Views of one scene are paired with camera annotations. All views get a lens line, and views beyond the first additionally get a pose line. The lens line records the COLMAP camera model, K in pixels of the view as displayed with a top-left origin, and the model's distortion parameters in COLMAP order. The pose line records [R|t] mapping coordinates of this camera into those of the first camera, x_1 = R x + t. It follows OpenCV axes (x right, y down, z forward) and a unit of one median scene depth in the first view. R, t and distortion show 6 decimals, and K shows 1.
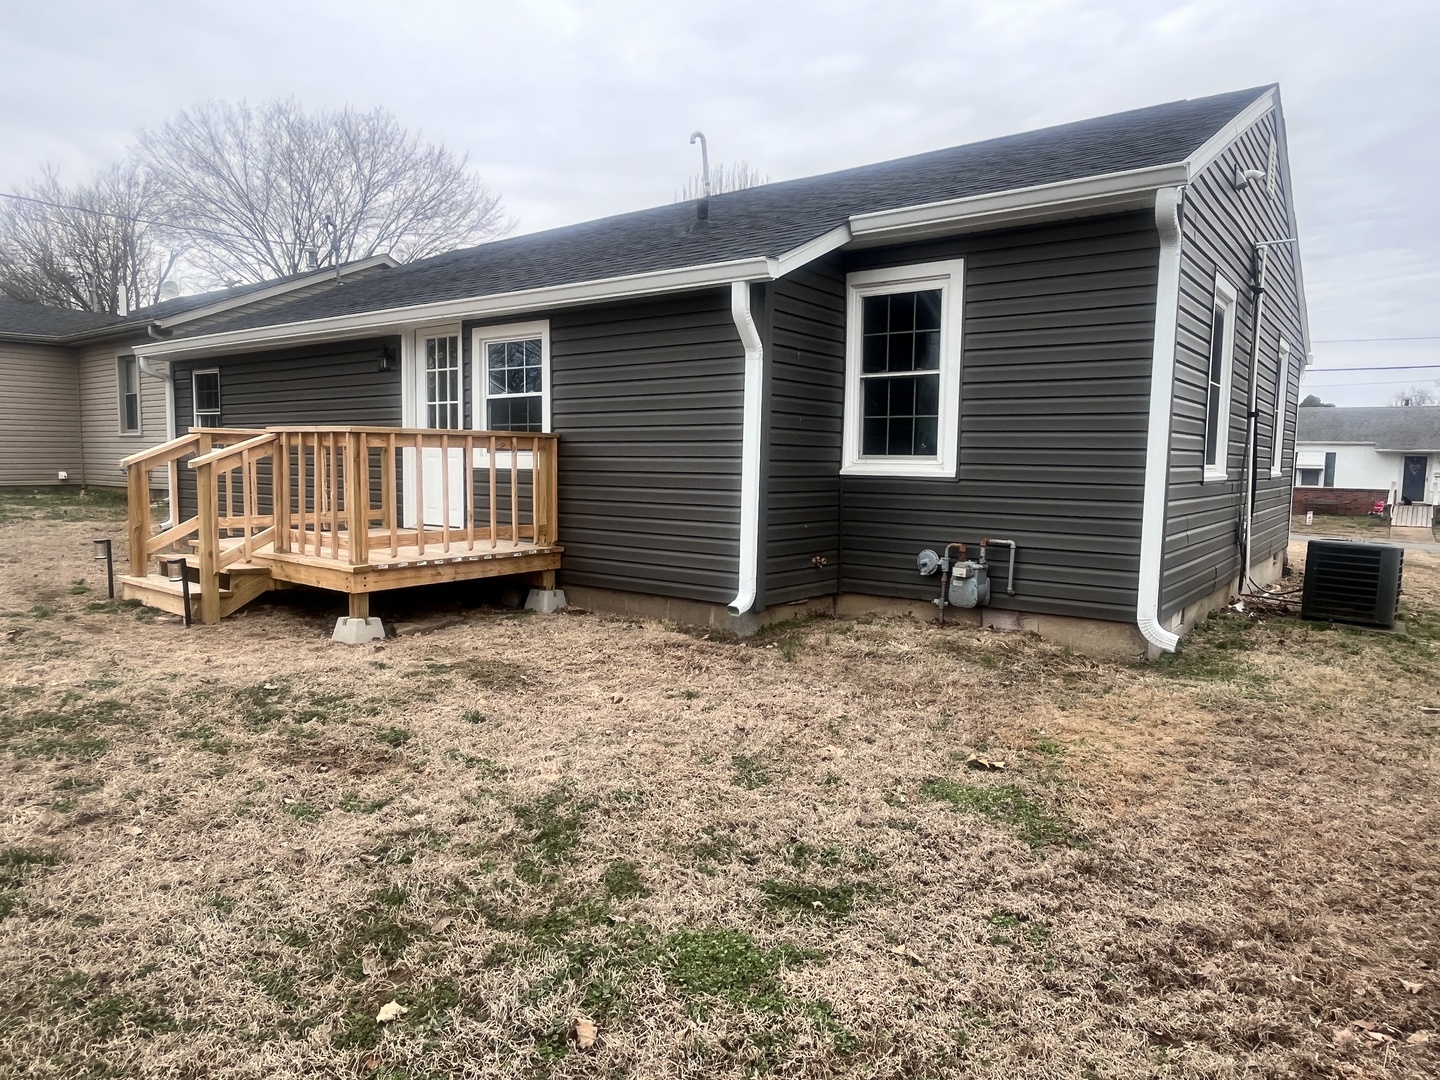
lens RADIAL K [[951.8, 0, 723.1], [0, 951.8, 544.5], [0, 0, 1]] dist [-0.020452, 0.016324]
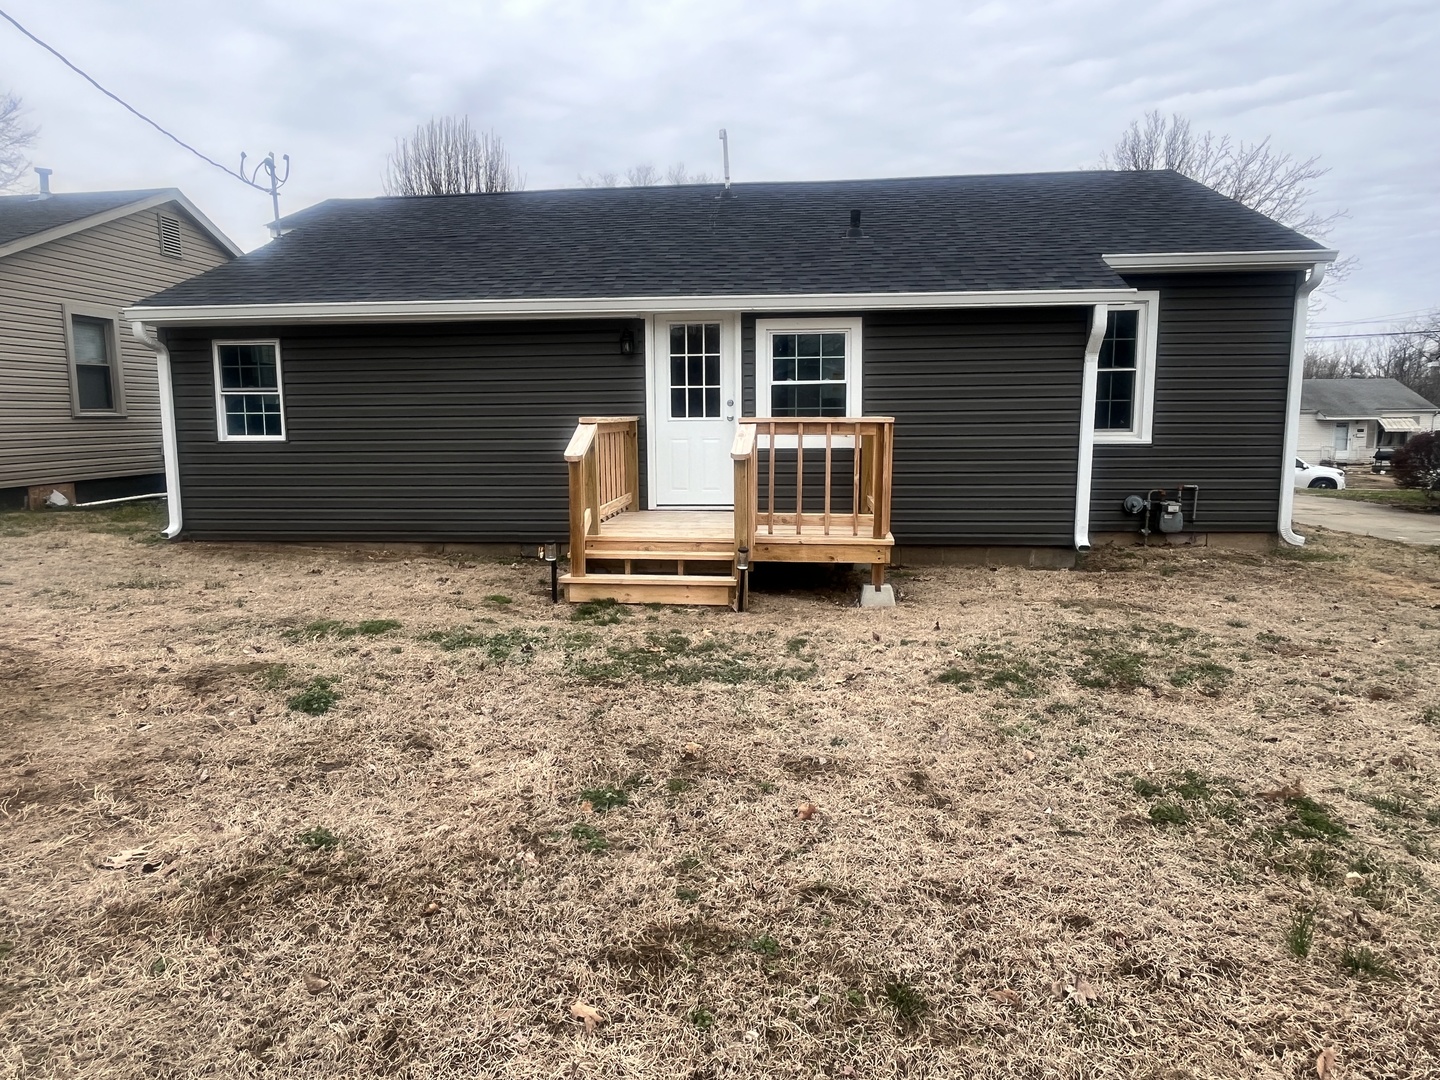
lens RADIAL K [[951.8, 0, 742.0], [0, 951.8, 543.8], [0, 0, 1]] dist [-0.020452, 0.016324]
pose [[0.844742, -0.088715, 0.527770, -0.917019], [0.066934, 0.995935, 0.060276, -0.041849], [-0.530972, -0.015592, 0.847246, 0.094581]]
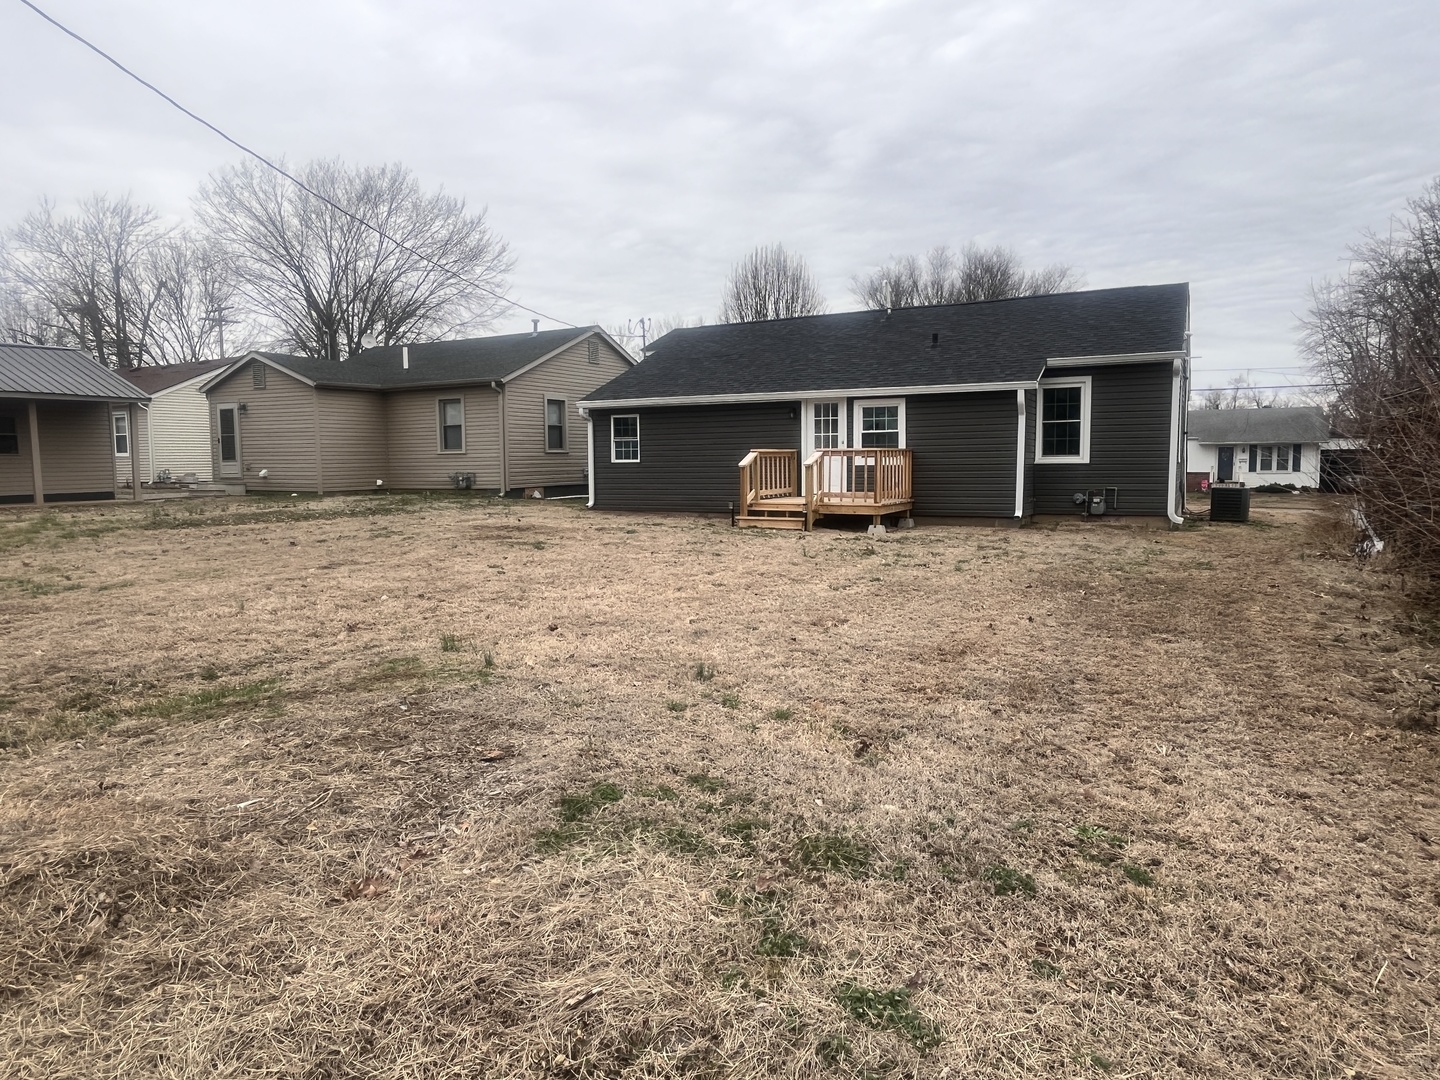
lens RADIAL K [[951.8, 0, 717.2], [0, 951.8, 539.5], [0, 0, 1]] dist [-0.020452, 0.016324]
pose [[0.985611, -0.035509, 0.165260, -0.981830], [0.037443, 0.999262, -0.008605, 0.098080], [-0.164832, 0.014669, 0.986213, -1.112178]]
